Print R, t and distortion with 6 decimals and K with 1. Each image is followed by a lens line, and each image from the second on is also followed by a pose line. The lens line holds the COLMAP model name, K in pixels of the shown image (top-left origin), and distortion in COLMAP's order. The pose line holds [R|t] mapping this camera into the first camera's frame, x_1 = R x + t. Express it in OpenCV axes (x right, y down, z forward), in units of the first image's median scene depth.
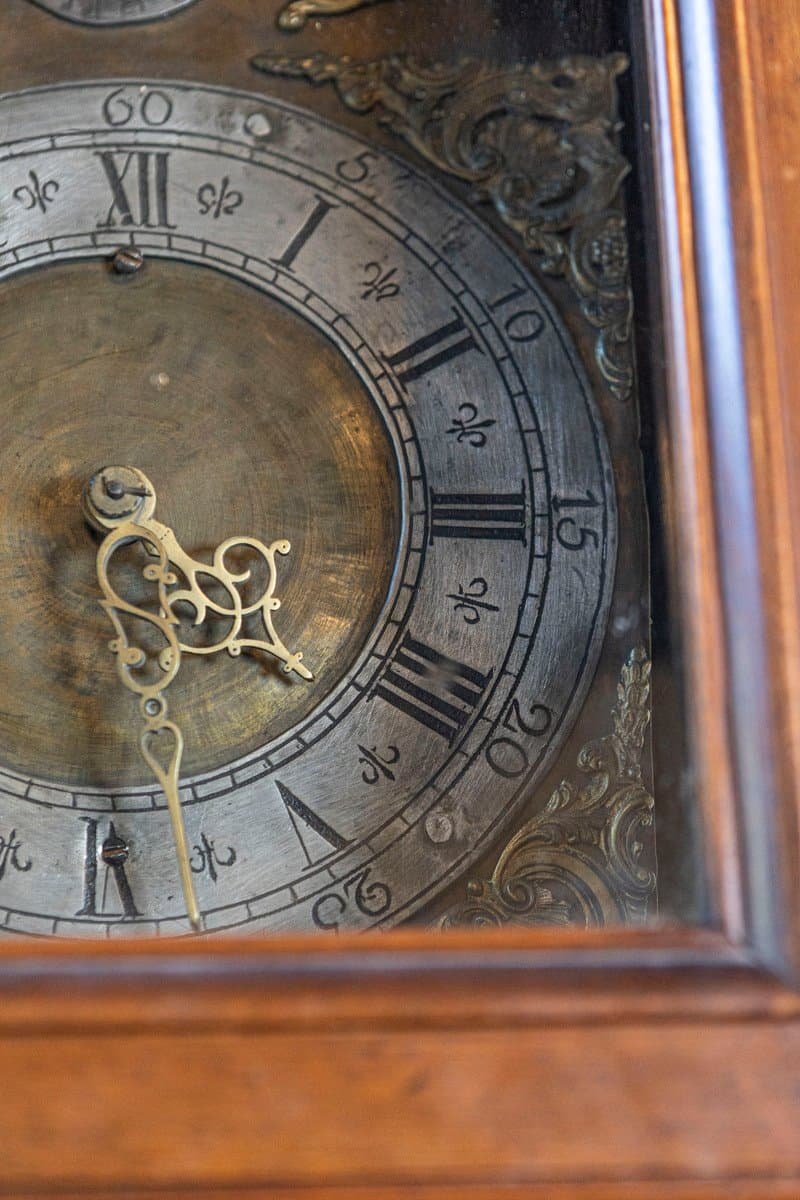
lens RADIAL K [[2454.8, 0, 394.3], [0, 2454.8, 594.5], [0, 0, 1]] dist [-0.031642, 0.000000]
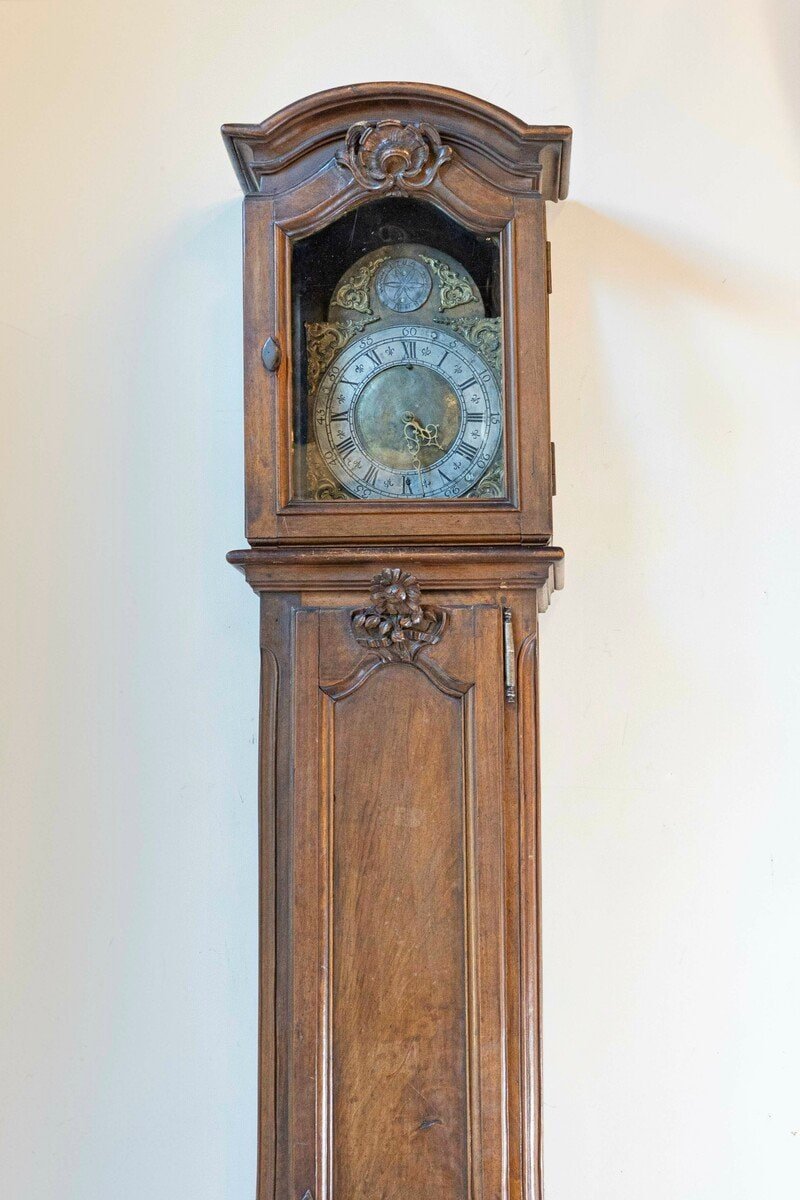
lens RADIAL K [[3183.1, 0, 357.3], [0, 3183.1, 568.3], [0, 0, 1]] dist [0.478651, 0.000000]
pose [[0.996246, 0.002456, -0.086528, 0.370258], [0.012660, 0.984716, 0.173708, -0.898576], [0.085632, -0.174151, 0.980989, -5.735134]]
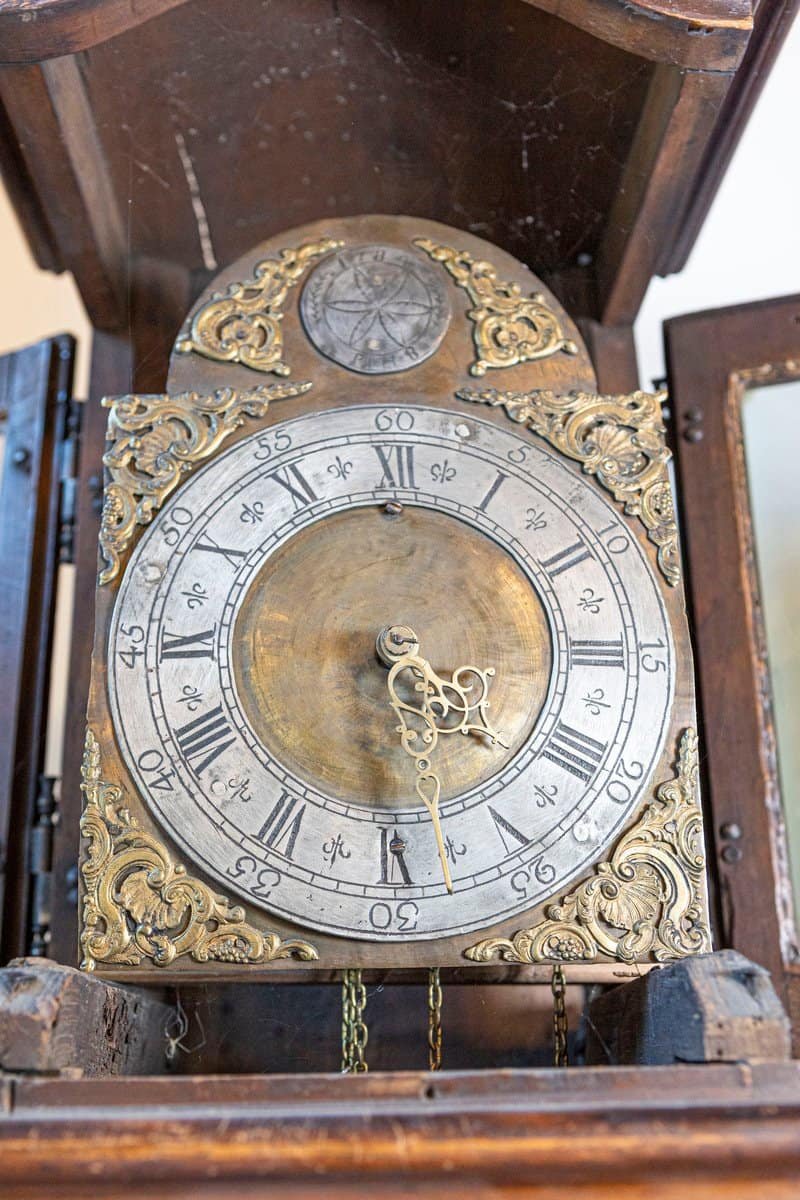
lens RADIAL K [[1338.5, 0, 381.7], [0, 1338.5, 611.9], [0, 0, 1]] dist [-0.018806, 0.000000]
pose [[0.999990, 0.000756, -0.004307, -0.116200], [-0.000930, 0.999177, -0.040549, -0.022491], [0.004273, 0.040553, 0.999168, 0.041515]]
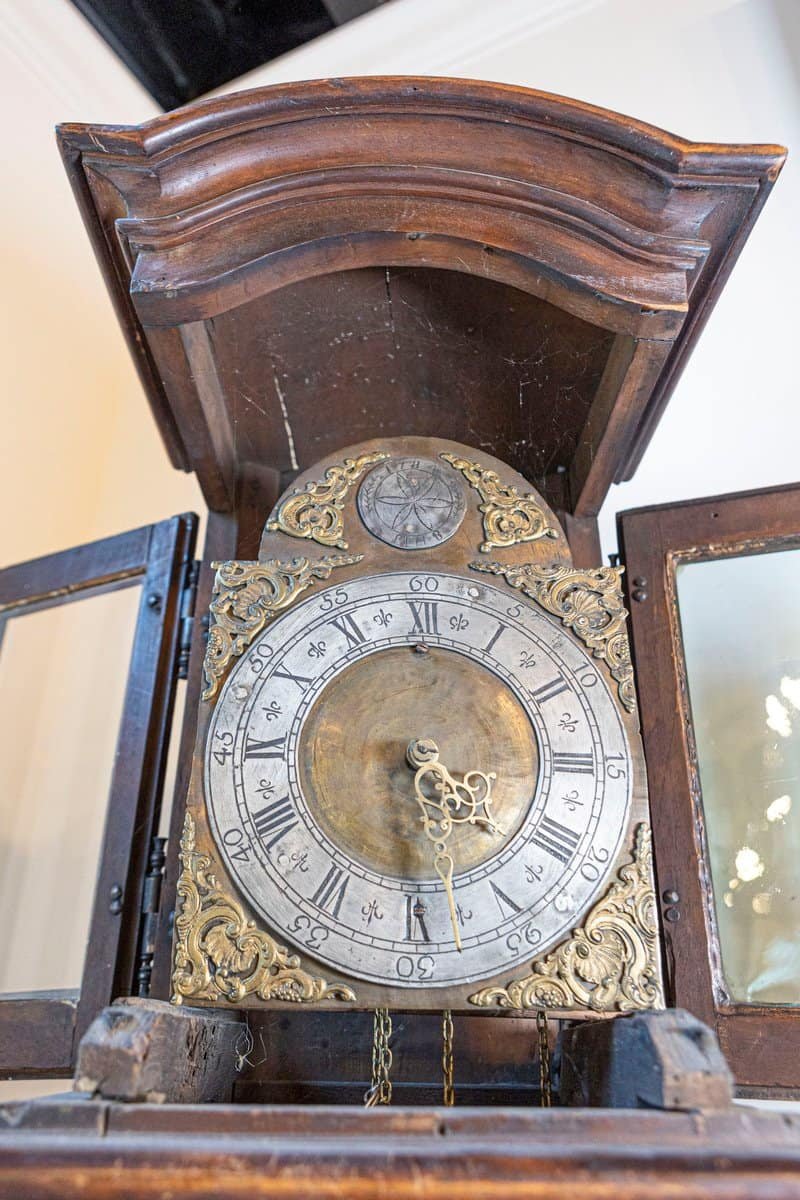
lens RADIAL K [[920.6, 0, 388.5], [0, 920.6, 596.5], [0, 0, 1]] dist [-0.011096, 0.013317]
pose [[0.999288, 0.024370, -0.028819, -0.119784], [-0.028493, 0.987874, -0.152618, -0.049685], [0.024751, 0.153331, 0.987865, 0.111270]]
